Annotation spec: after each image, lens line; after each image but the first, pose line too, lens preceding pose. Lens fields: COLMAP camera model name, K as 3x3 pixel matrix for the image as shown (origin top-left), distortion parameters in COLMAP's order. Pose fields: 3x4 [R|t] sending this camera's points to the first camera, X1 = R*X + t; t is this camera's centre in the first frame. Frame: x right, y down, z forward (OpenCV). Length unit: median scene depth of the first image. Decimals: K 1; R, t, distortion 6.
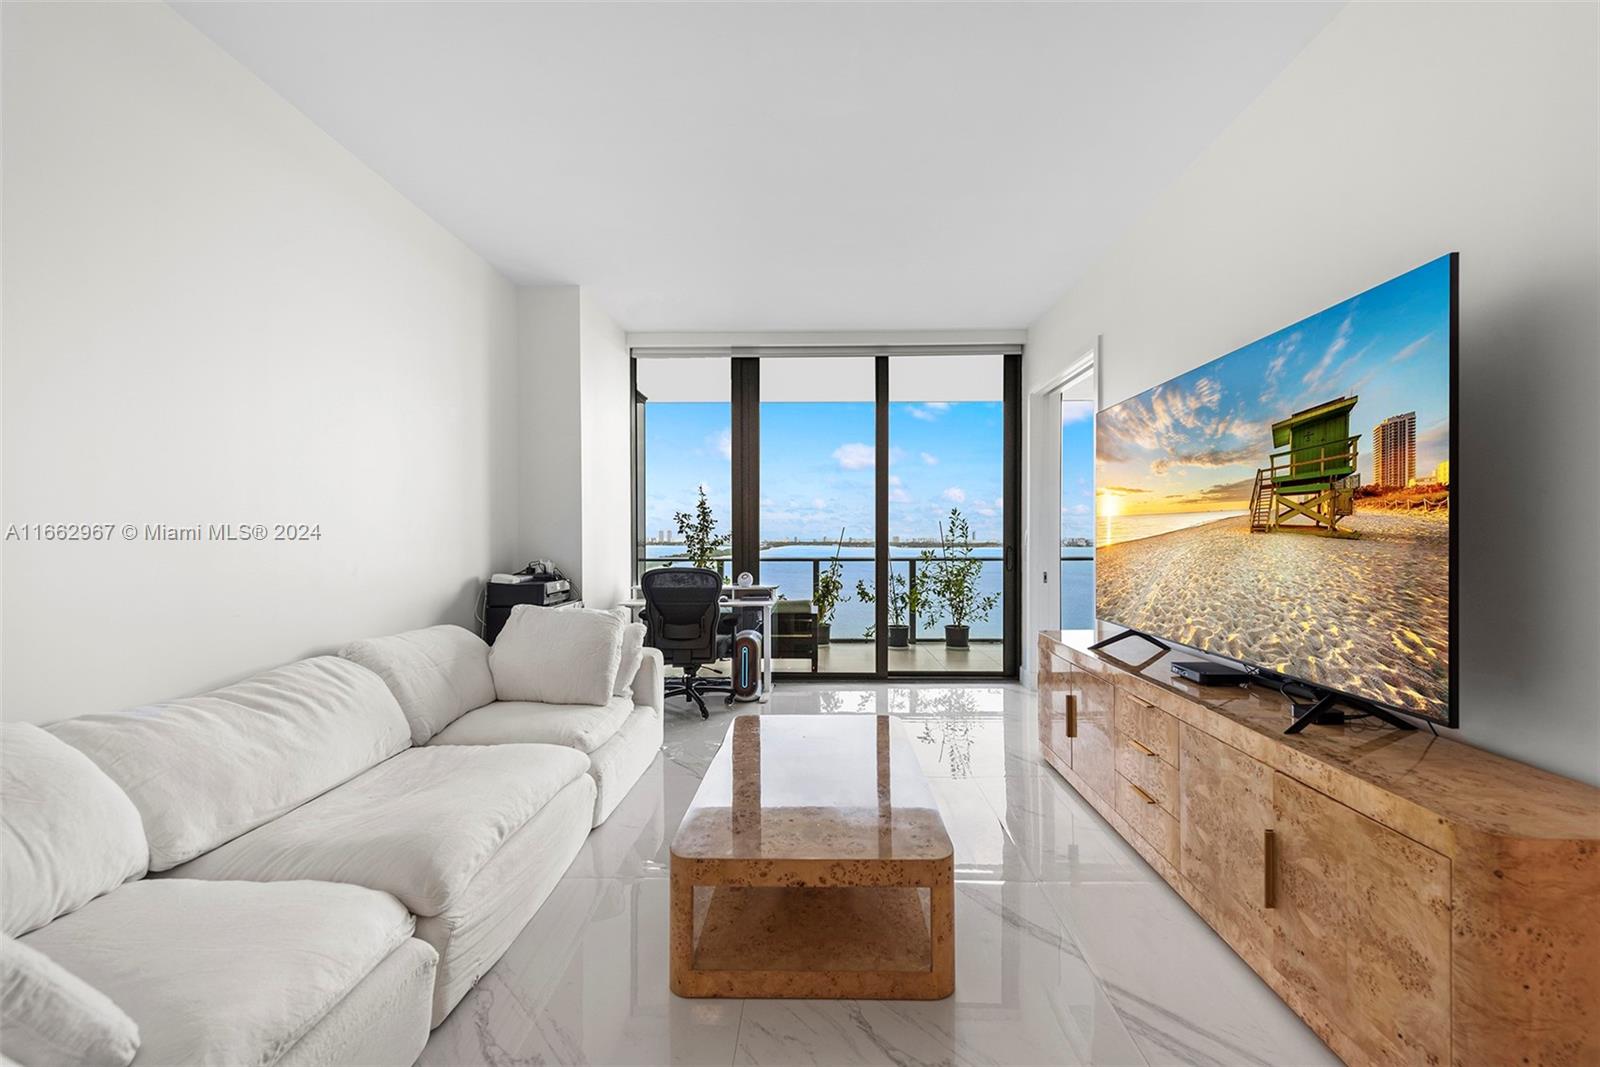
lens RADIAL K [[635.1, 0, 817.9], [0, 635.1, 546.1], [0, 0, 1]] dist [0.009988, -0.003652]
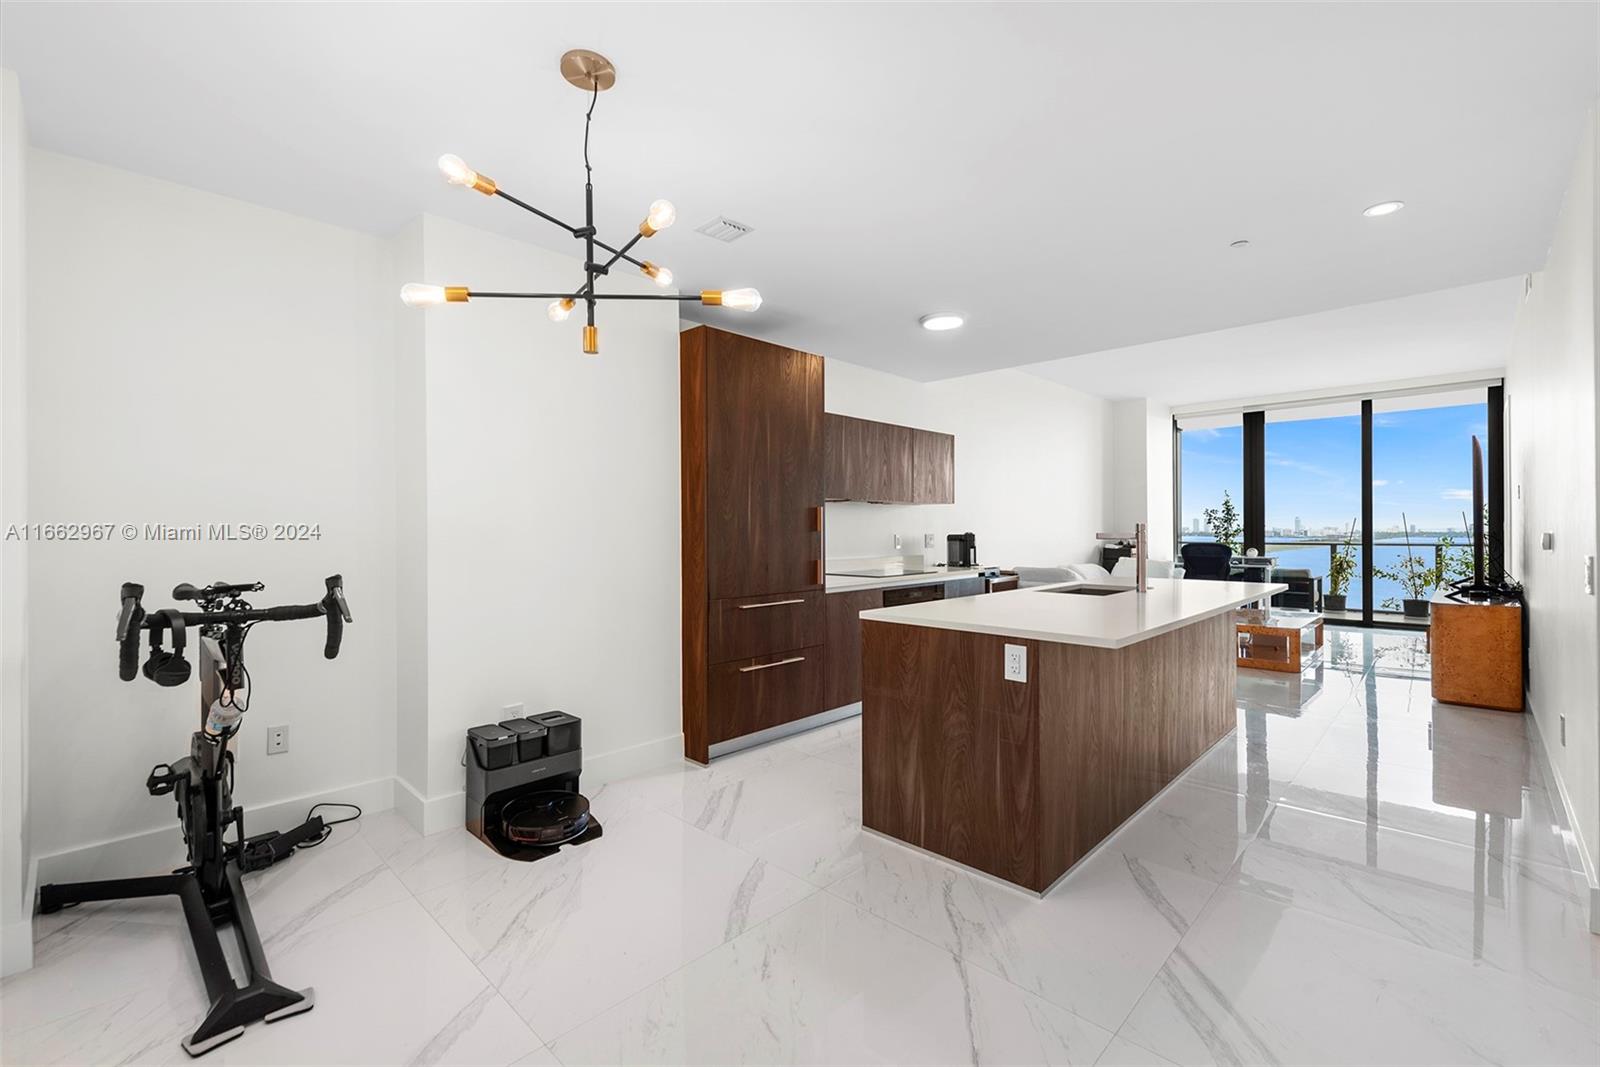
lens RADIAL K [[685.3, 0, 788.2], [0, 685.3, 528.3], [0, 0, 1]] dist [-0.000273, -0.000988]
pose [[0.711514, 0.000417, -0.702672, 0.286307], [-0.006217, 0.999964, -0.005702, 0.008065], [0.702644, 0.008425, 0.711492, -1.129503]]
